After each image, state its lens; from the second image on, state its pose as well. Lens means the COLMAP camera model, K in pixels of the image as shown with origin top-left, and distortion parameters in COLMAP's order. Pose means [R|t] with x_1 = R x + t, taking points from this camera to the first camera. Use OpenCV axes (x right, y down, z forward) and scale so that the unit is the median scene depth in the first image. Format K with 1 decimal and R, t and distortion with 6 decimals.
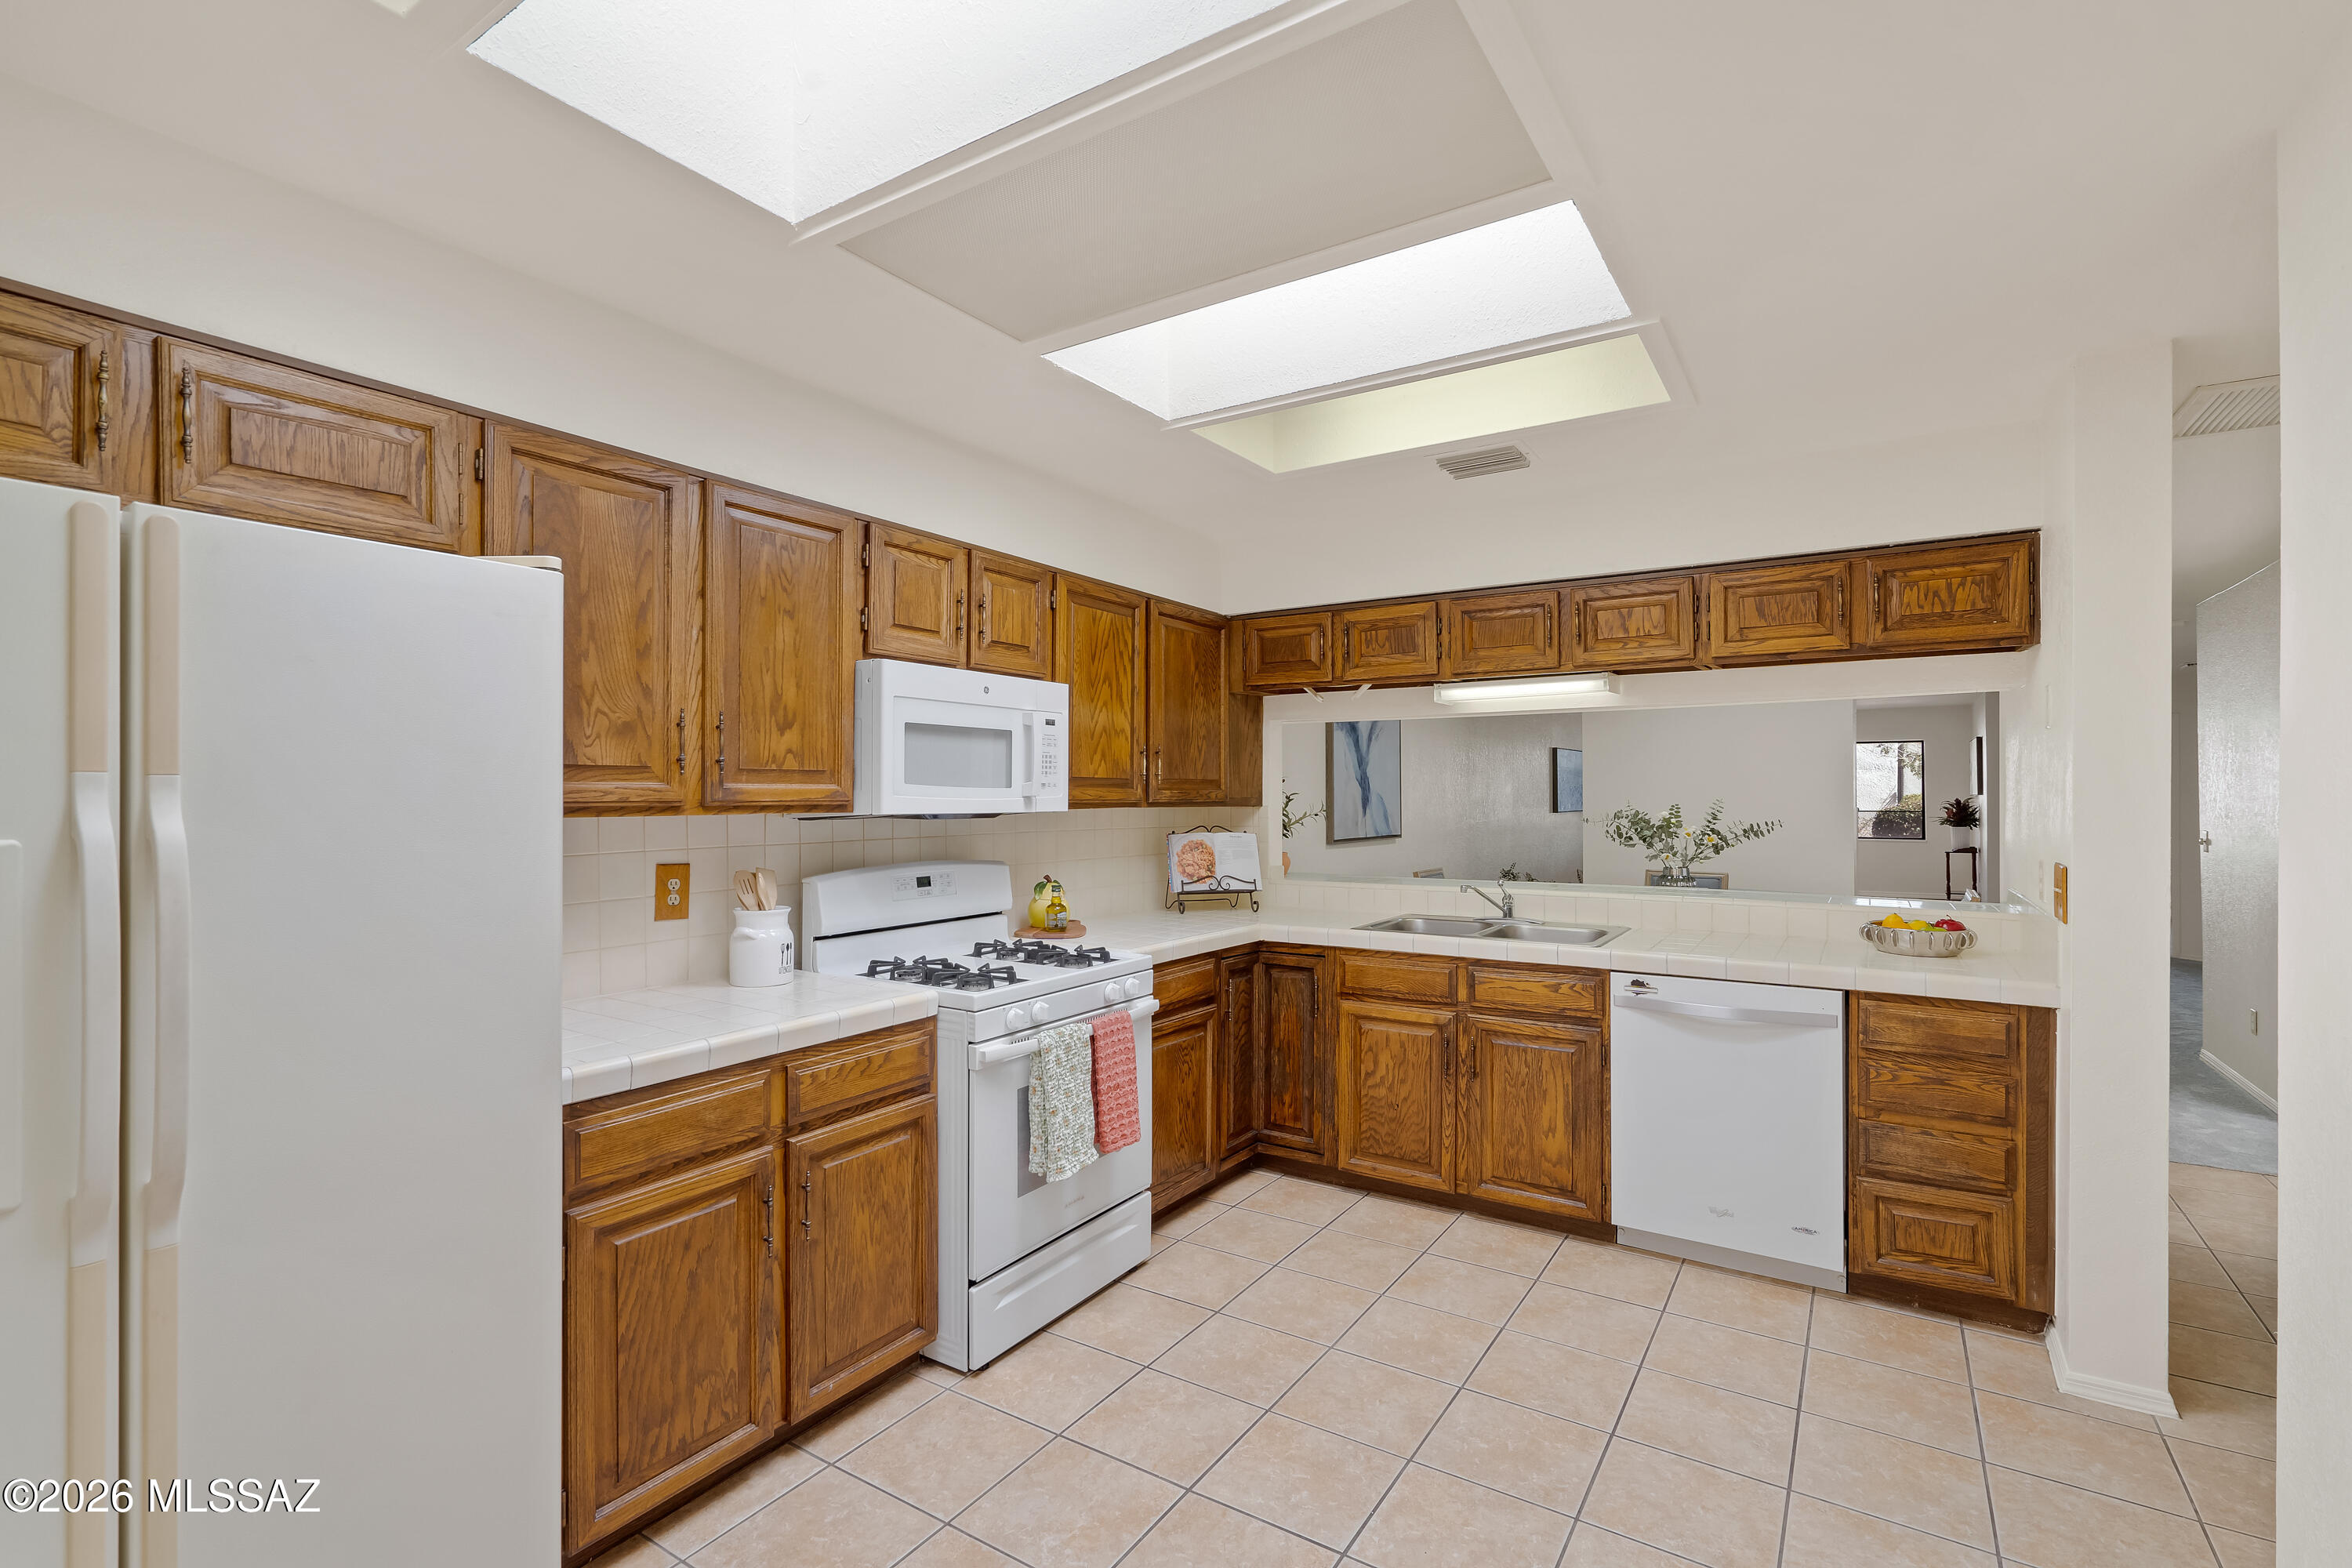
lens RADIAL K [[1089.1, 0, 1171.4], [0, 1089.1, 788.0], [0, 0, 1]] dist [-0.004043, 0.000585]
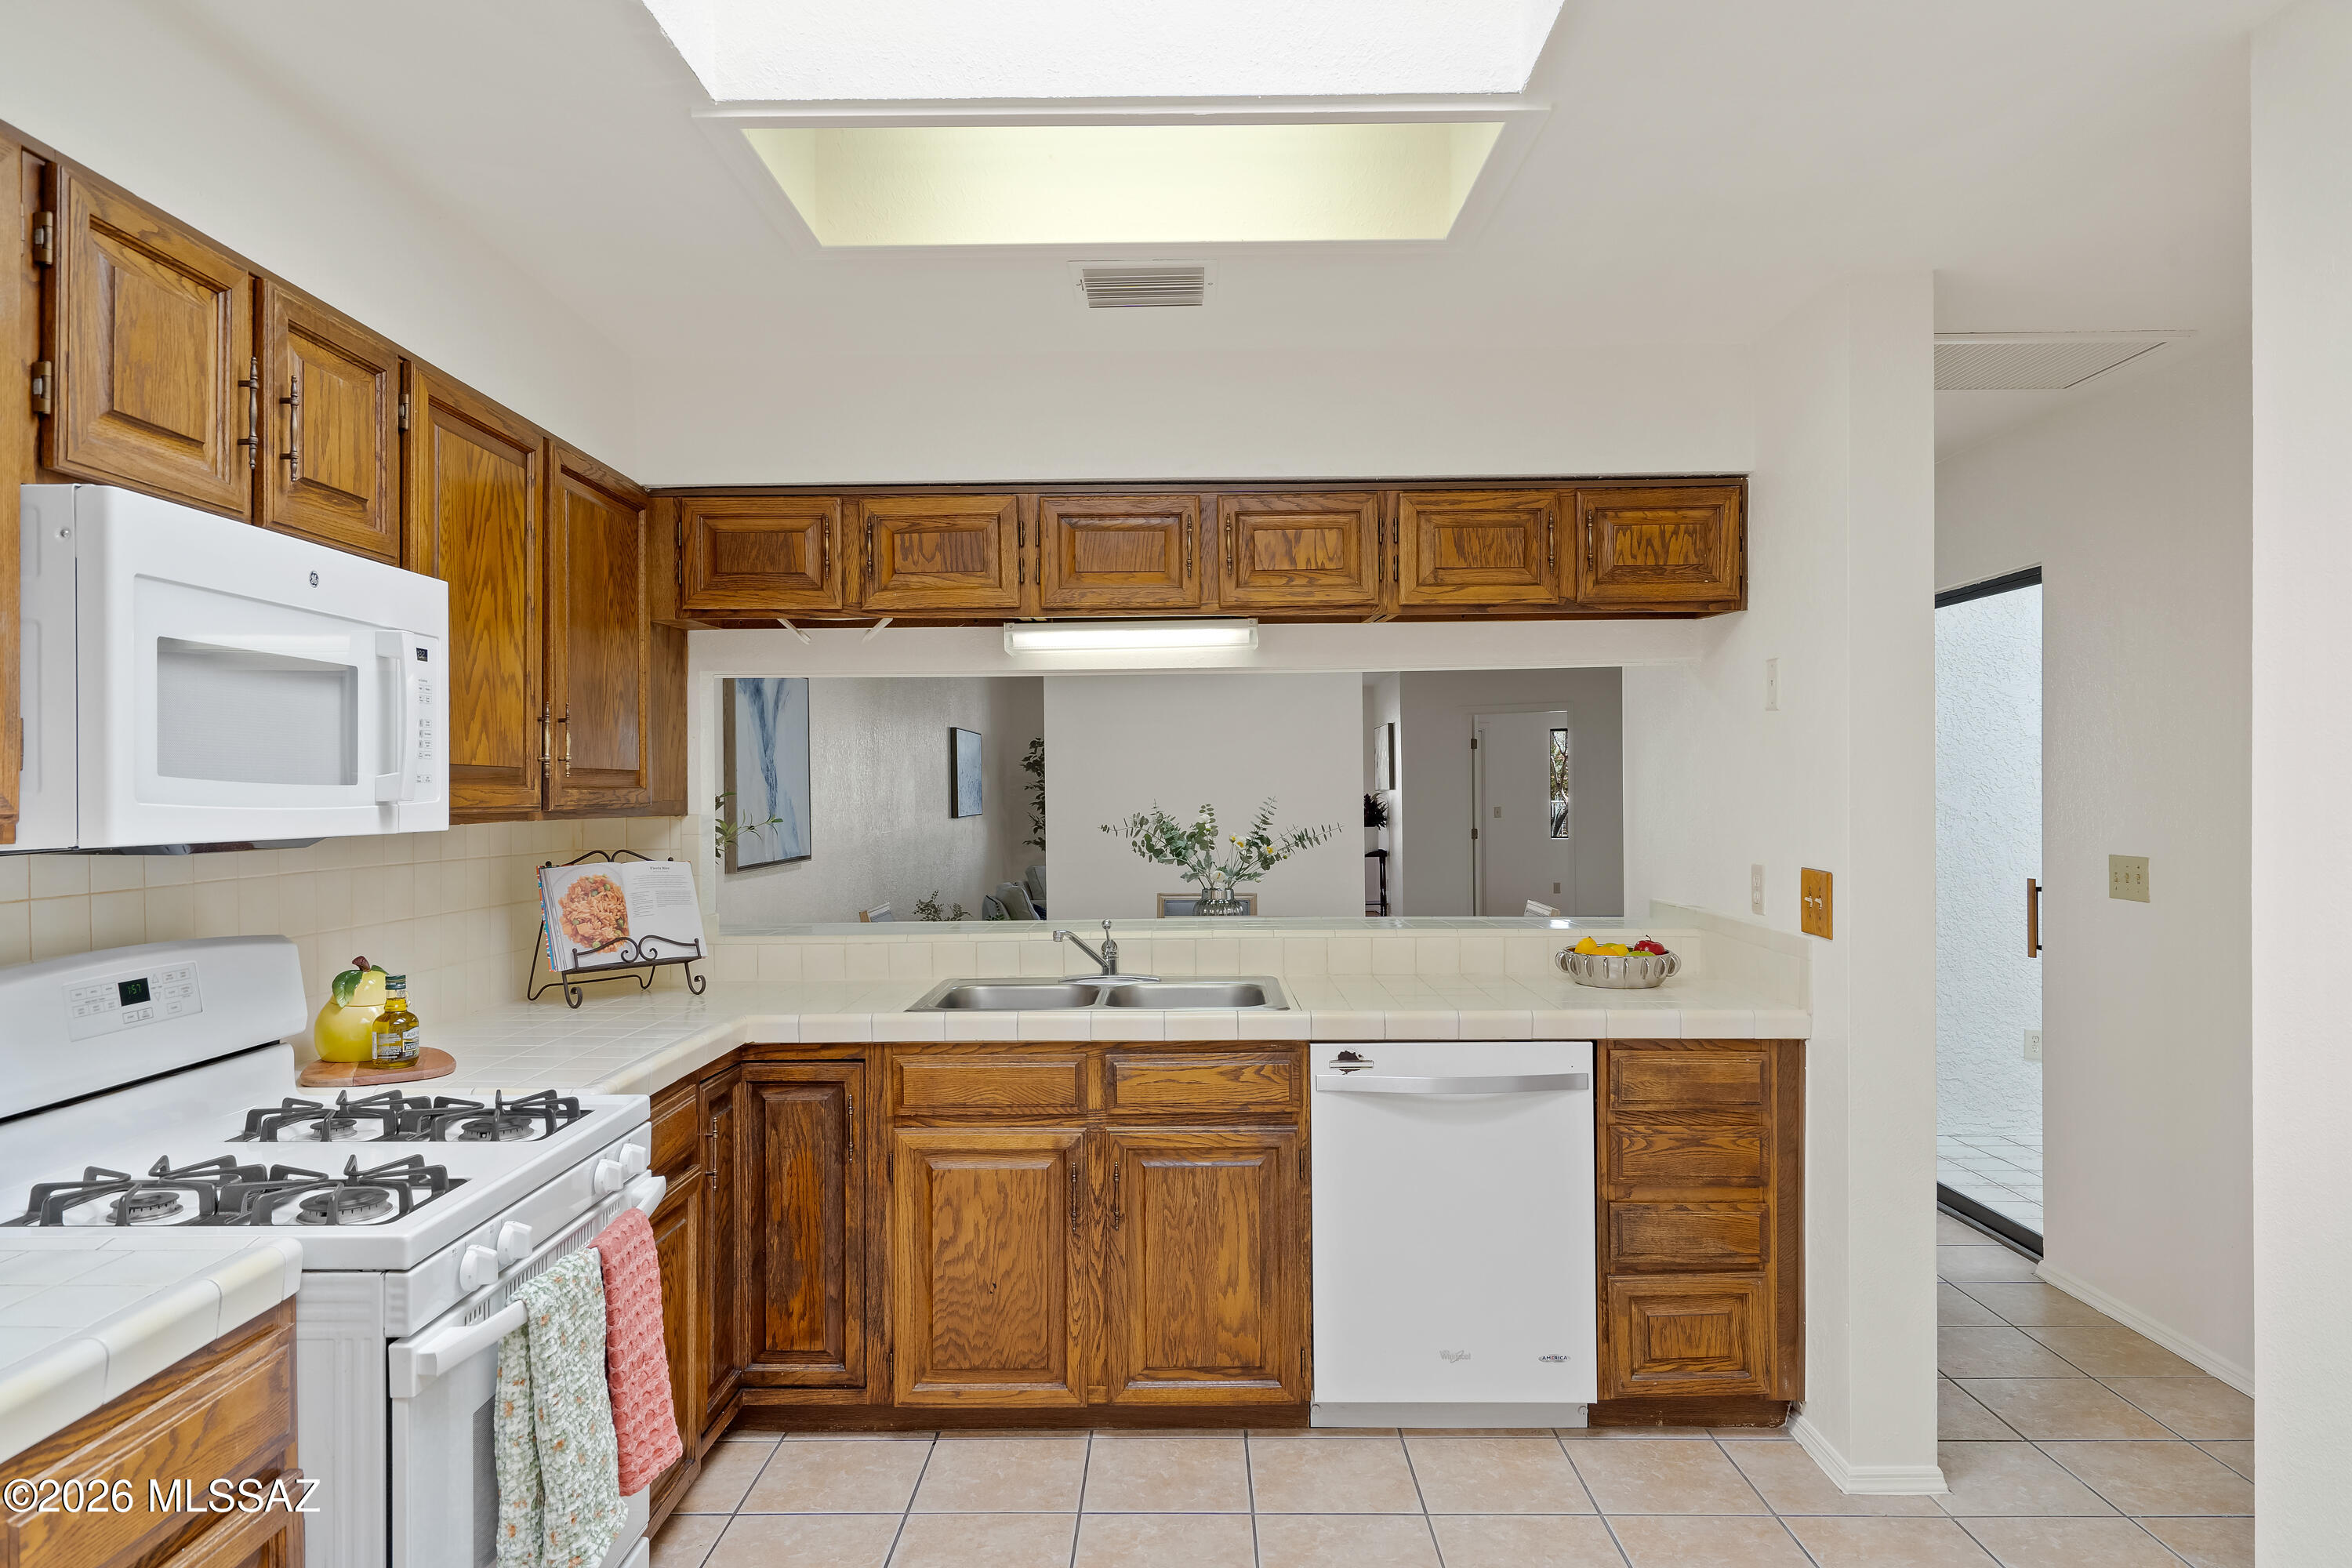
lens RADIAL K [[1517.8, 0, 1177.9], [0, 1517.8, 785.6], [0, 0, 1]] dist [-0.002185, 0.006767]
pose [[0.840383, -0.004127, 0.541977, -0.202444], [0.004076, 0.999991, 0.001294, 0.000936], [-0.541978, 0.001122, 0.840392, 0.227527]]
